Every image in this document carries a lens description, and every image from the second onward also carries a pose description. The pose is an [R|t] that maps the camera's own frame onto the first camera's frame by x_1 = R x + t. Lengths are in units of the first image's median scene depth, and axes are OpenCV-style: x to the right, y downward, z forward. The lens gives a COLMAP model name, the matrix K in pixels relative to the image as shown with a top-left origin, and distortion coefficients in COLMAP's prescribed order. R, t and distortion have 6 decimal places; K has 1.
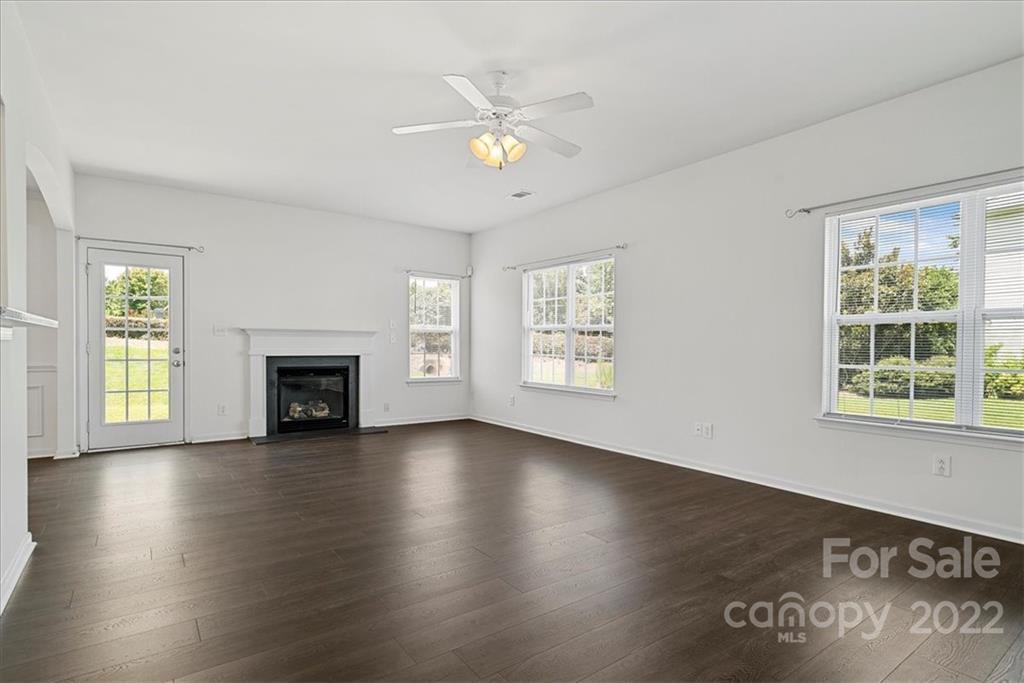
lens RADIAL K [[521.1, 0, 508.8], [0, 521.1, 351.1], [0, 0, 1]] dist [0.002270, 0.000710]
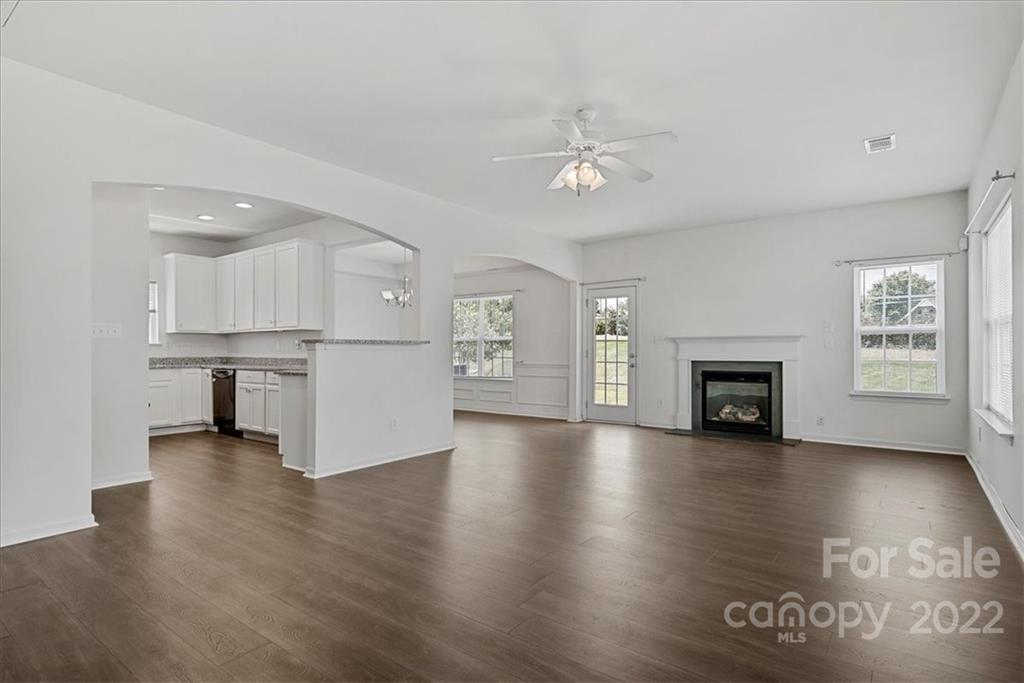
lens RADIAL K [[521.1, 0, 508.8], [0, 521.1, 351.1], [0, 0, 1]] dist [0.002270, 0.000710]
pose [[0.294412, -0.008670, -0.955639, 0.485948], [-0.008464, 0.999896, -0.011679, 0.004695], [0.955641, 0.011527, 0.294308, 0.249883]]
